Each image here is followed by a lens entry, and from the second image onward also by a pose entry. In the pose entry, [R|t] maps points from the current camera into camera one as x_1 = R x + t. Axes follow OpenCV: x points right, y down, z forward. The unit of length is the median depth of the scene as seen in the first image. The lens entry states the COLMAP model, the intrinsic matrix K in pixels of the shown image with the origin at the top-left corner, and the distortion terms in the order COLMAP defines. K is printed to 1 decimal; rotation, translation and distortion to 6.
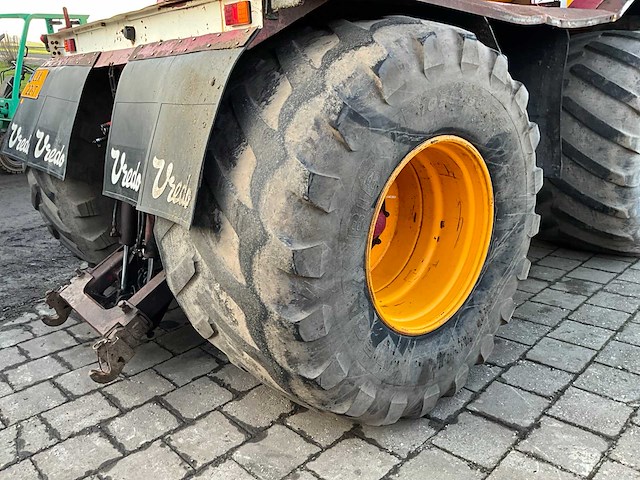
lens RADIAL K [[523.0, 0, 323.5], [0, 523.0, 240.7], [0, 0, 1]] dist [0.070800, -0.120897]
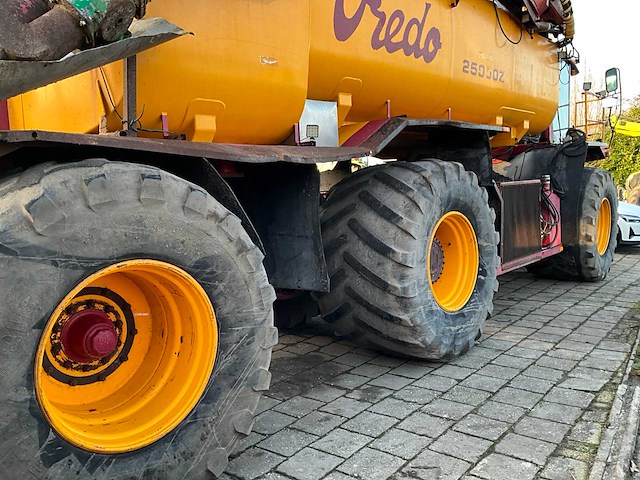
lens RADIAL K [[523.0, 0, 321.4], [0, 523.0, 237.5], [0, 0, 1]] dist [0.070800, -0.120897]
pose [[0.995576, -0.013786, 0.092940, 0.461977], [0.033242, 0.976880, -0.211186, 0.001655], [-0.087880, 0.213342, 0.973017, -0.114796]]
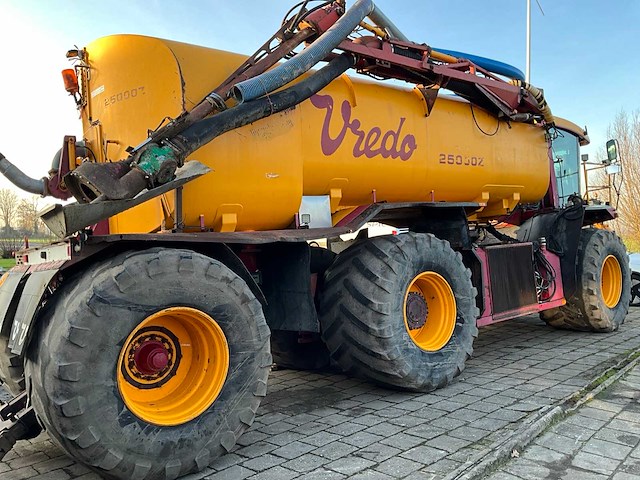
lens RADIAL K [[523.0, 0, 323.7], [0, 523.0, 236.1], [0, 0, 1]] dist [0.070800, -0.120897]
pose [[0.997783, -0.036624, -0.055565, 0.772534], [0.016307, 0.944047, -0.329408, 0.165988], [0.064520, 0.327772, 0.942551, -0.723525]]
